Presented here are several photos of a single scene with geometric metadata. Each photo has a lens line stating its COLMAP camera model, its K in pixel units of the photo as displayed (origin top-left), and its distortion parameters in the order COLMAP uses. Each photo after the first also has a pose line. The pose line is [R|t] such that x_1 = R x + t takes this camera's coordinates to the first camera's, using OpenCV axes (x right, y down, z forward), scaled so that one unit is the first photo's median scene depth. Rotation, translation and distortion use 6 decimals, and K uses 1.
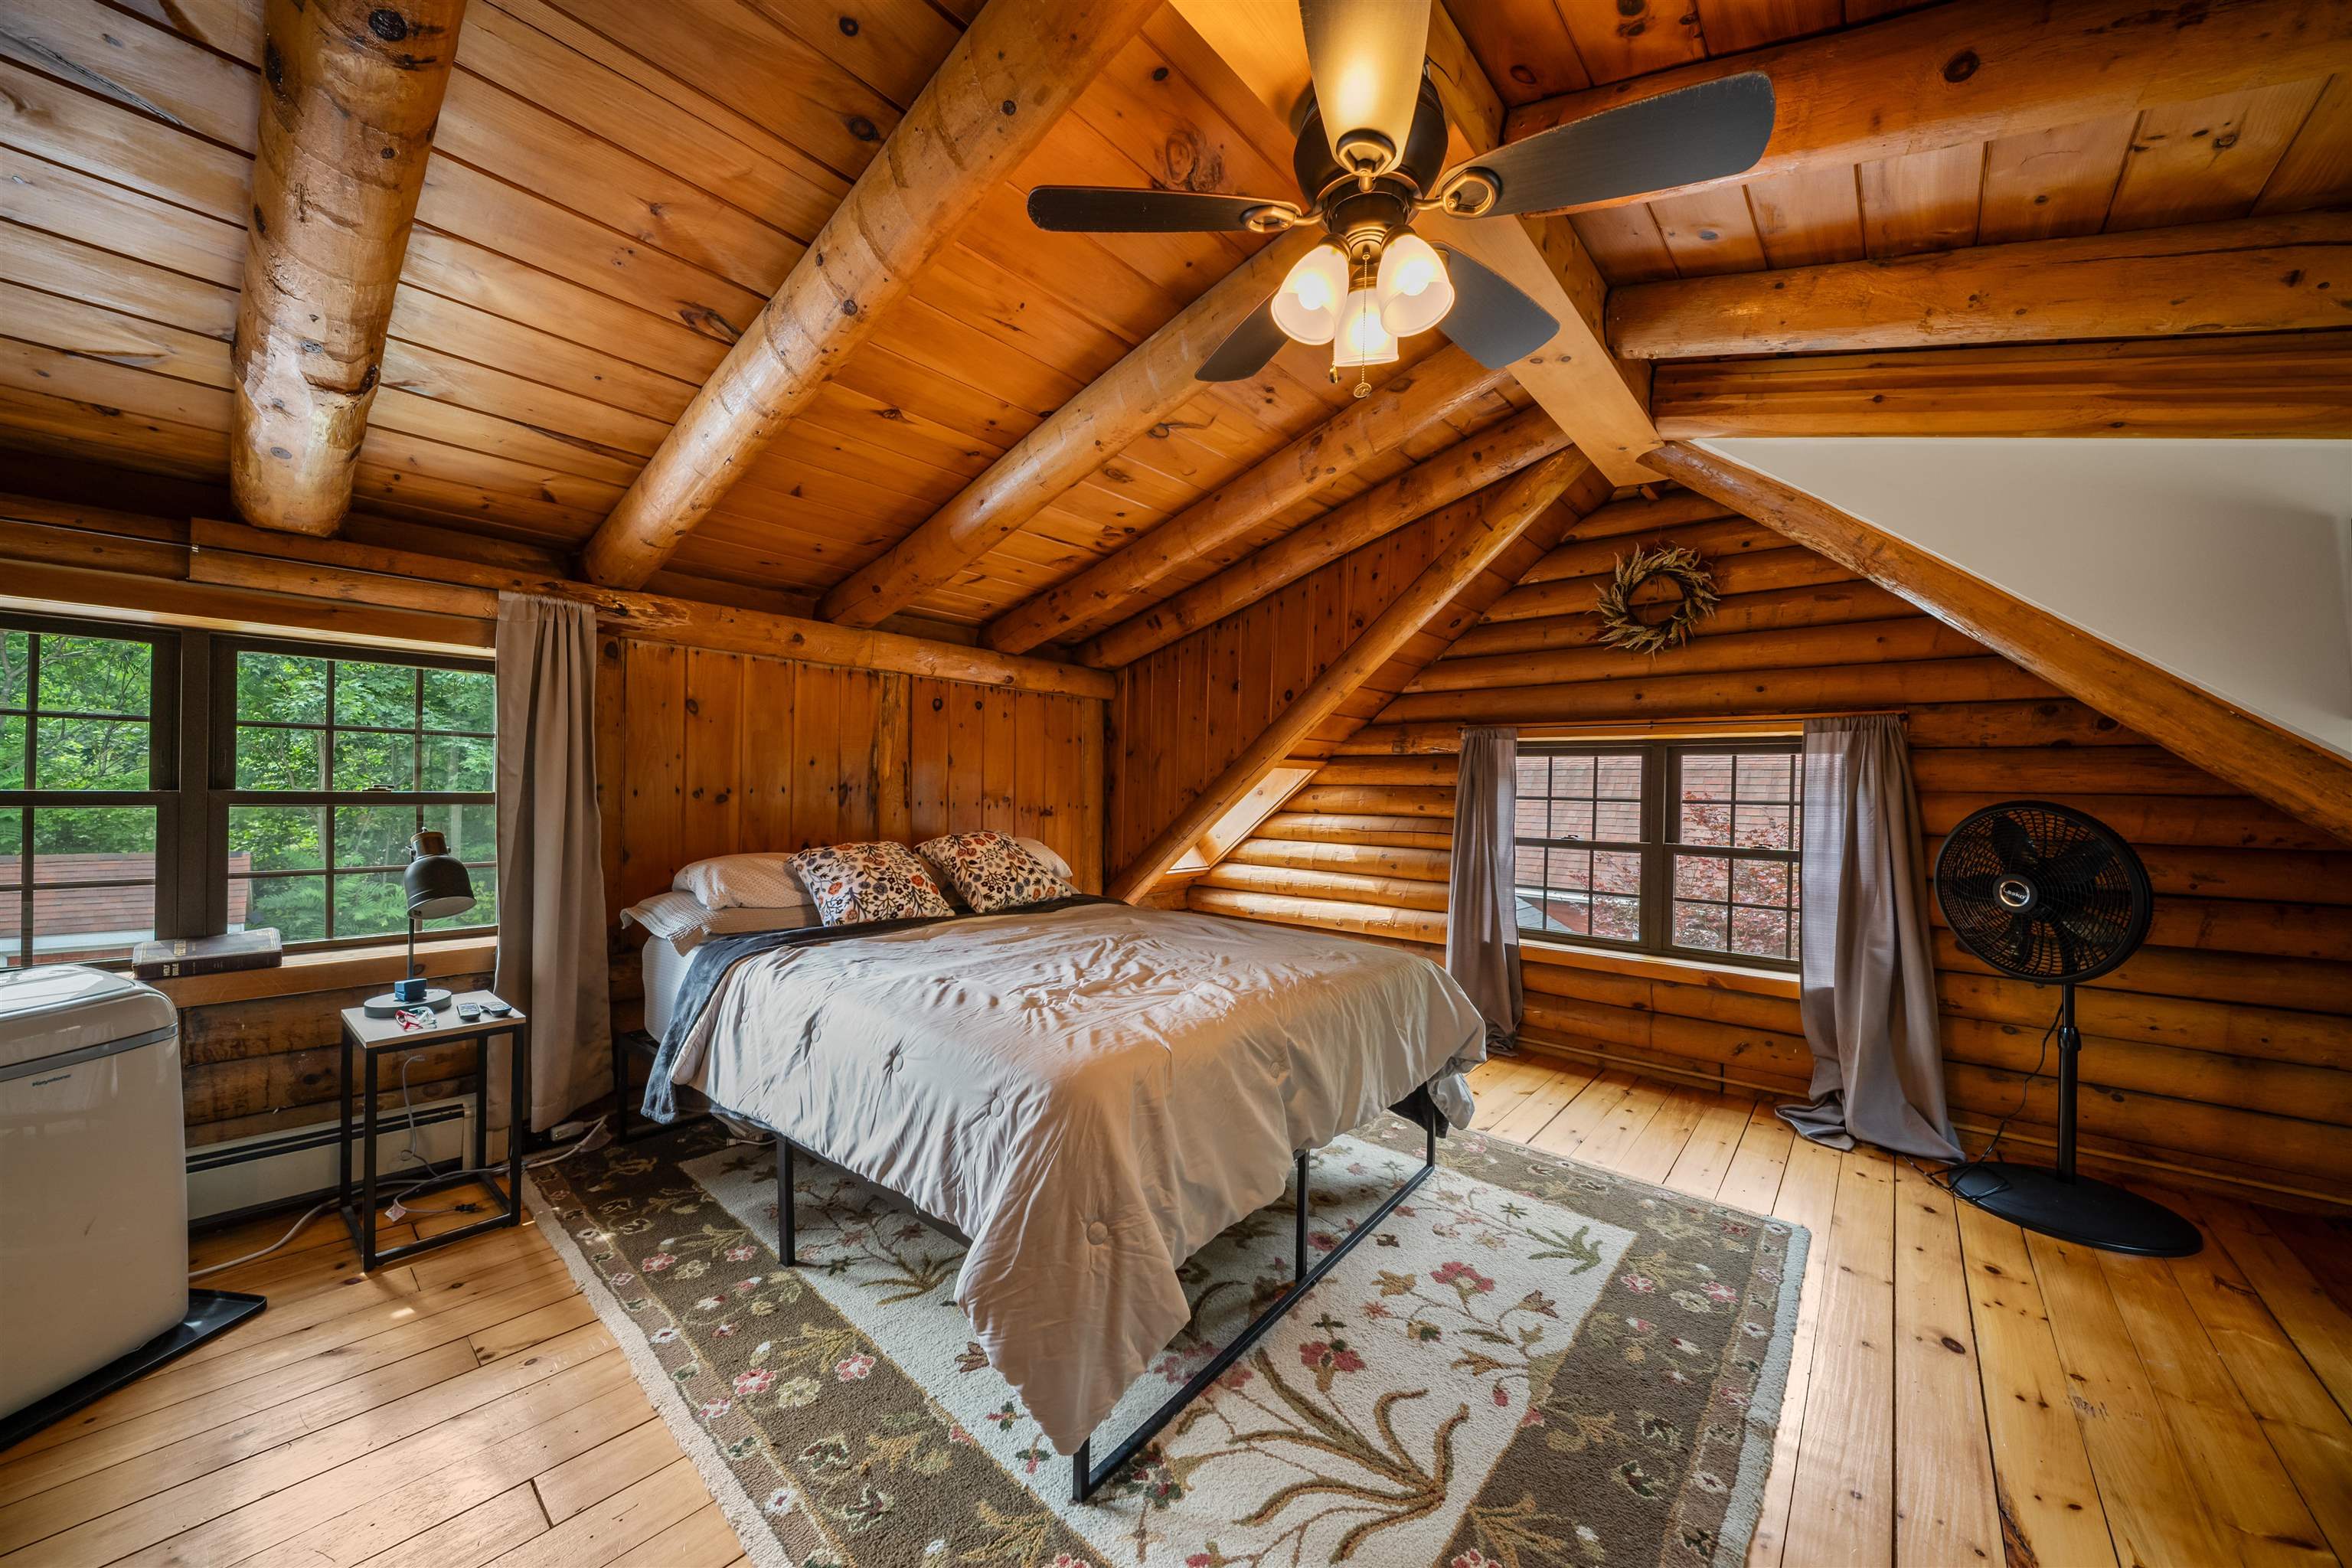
lens RADIAL K [[835.1, 0, 1174.4], [0, 835.1, 792.1], [0, 0, 1]] dist [-0.006289, -0.002328]
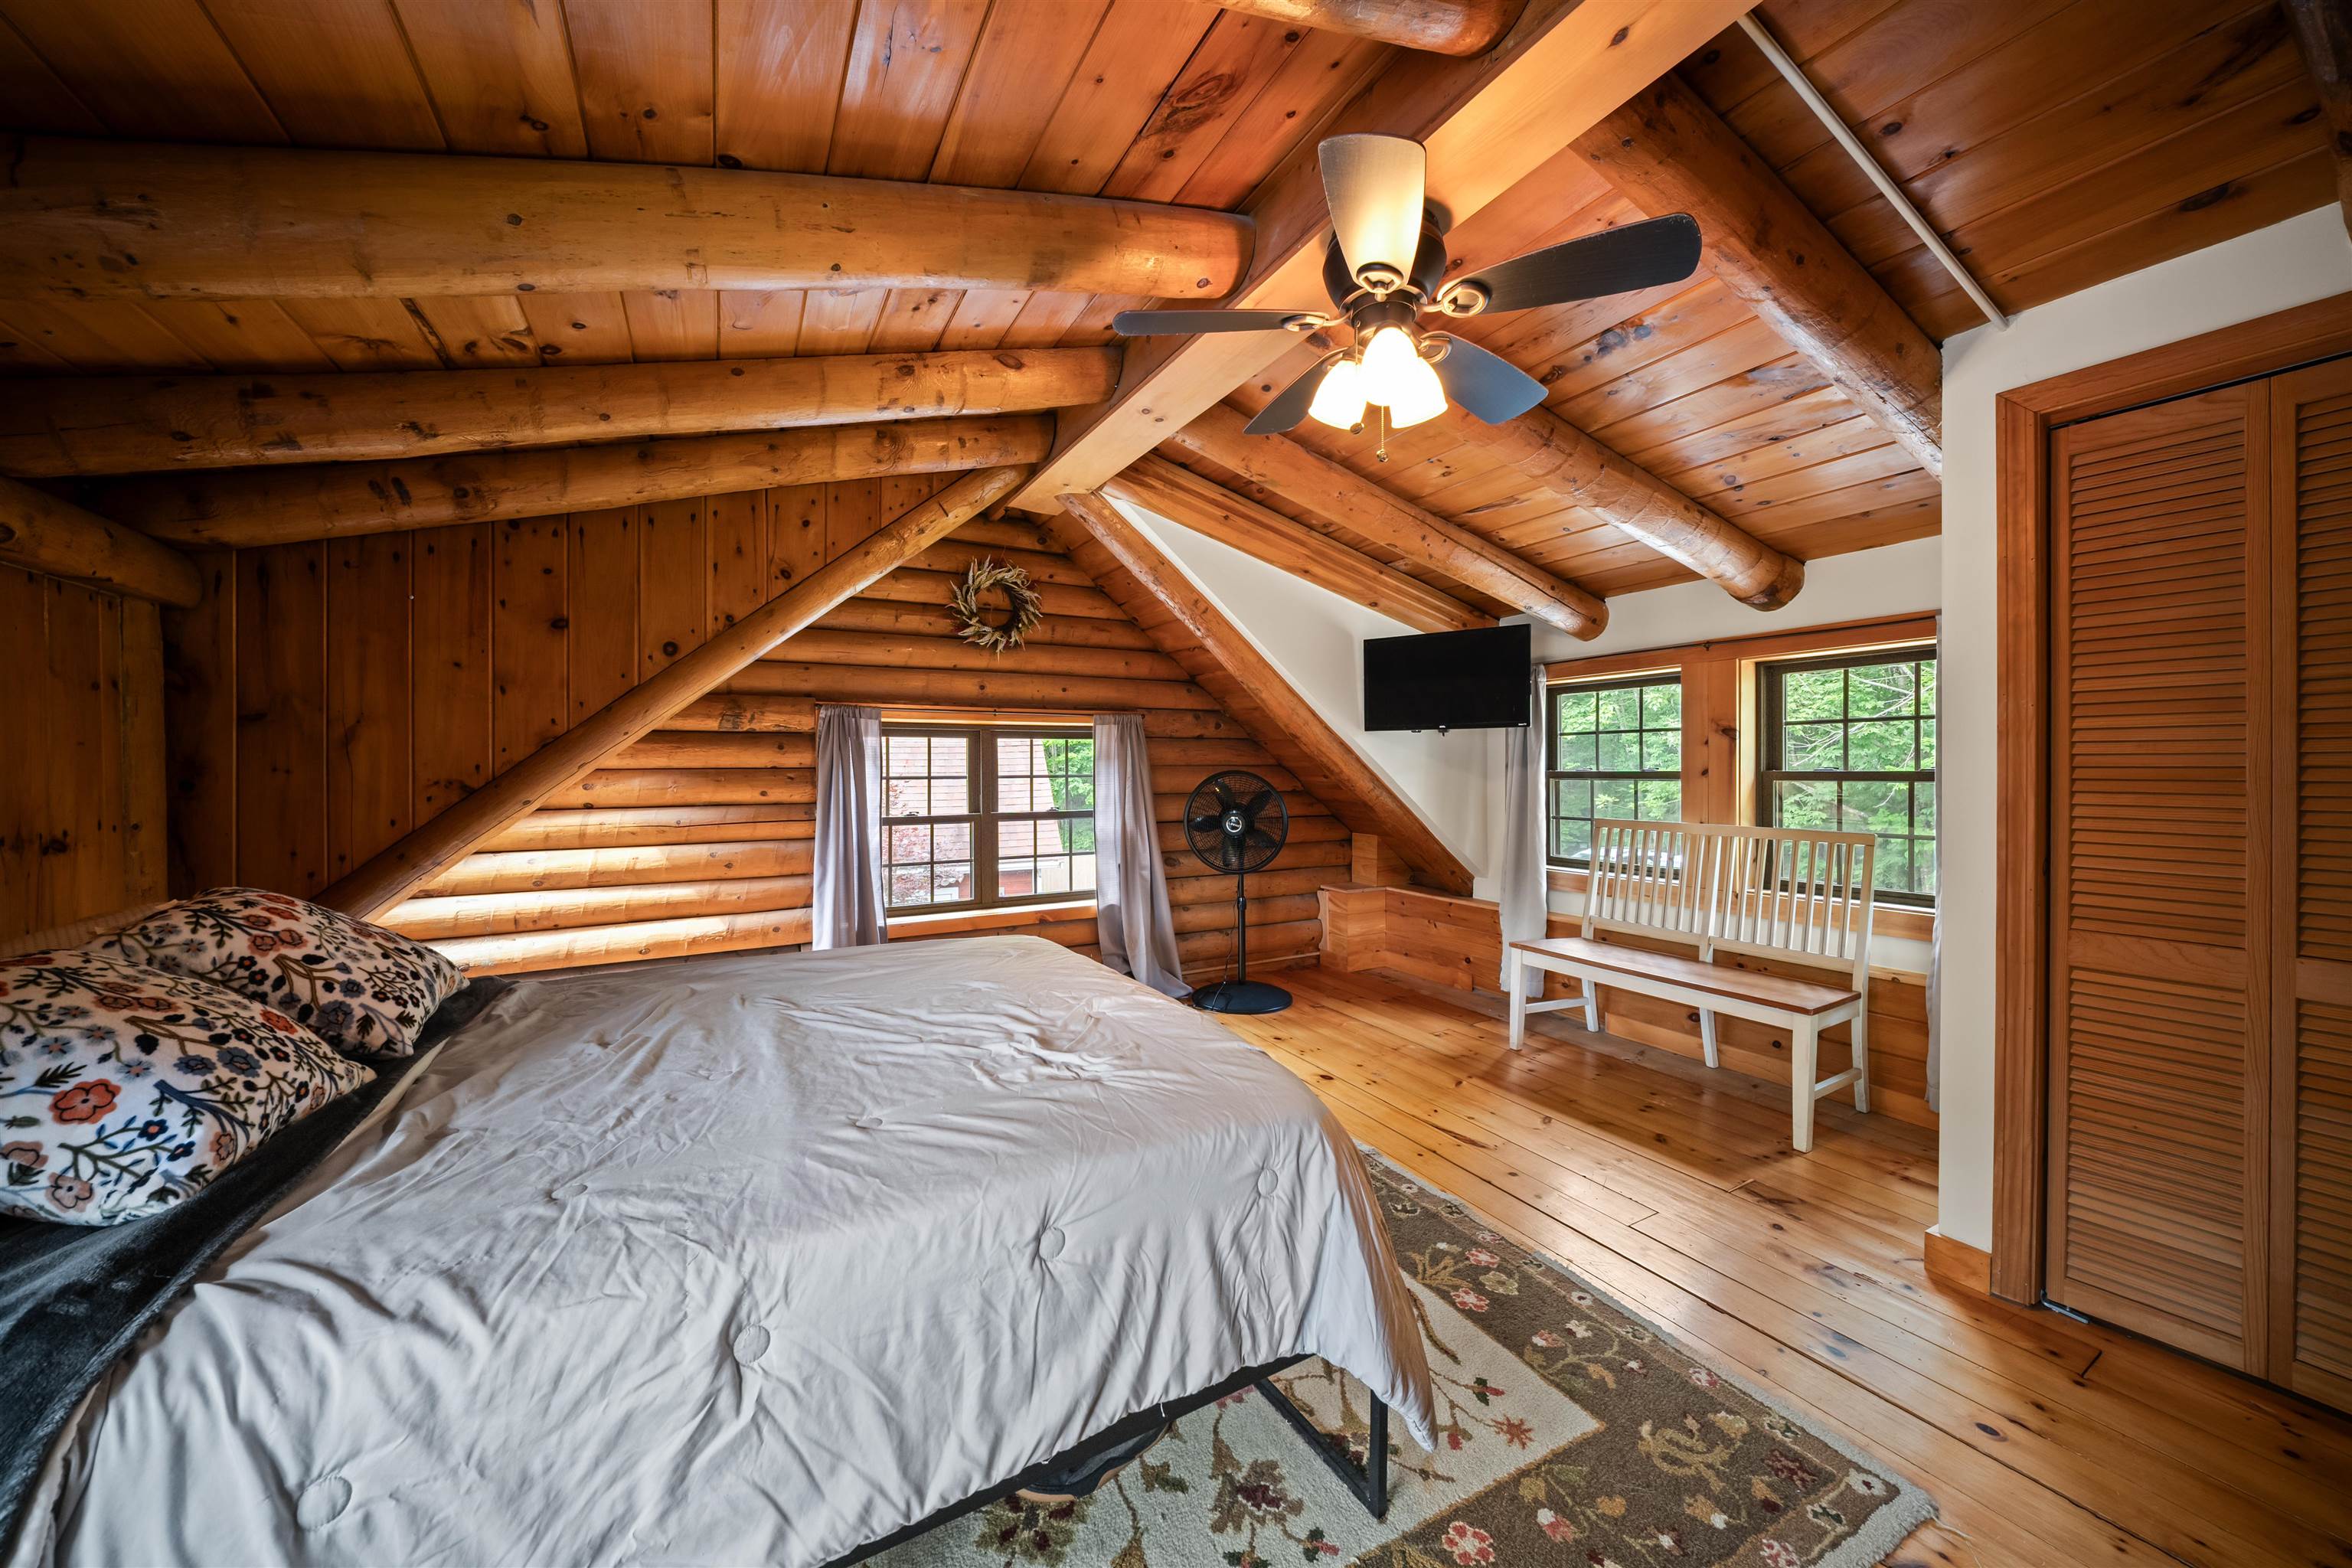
lens RADIAL K [[835.1, 0, 1179.7], [0, 835.1, 763.9], [0, 0, 1]] dist [-0.006289, -0.002328]
pose [[0.333628, -0.015416, 0.942579, -0.424055], [0.018955, 0.999774, 0.009643, -0.013514], [-0.942514, 0.014649, 0.333845, 0.343599]]
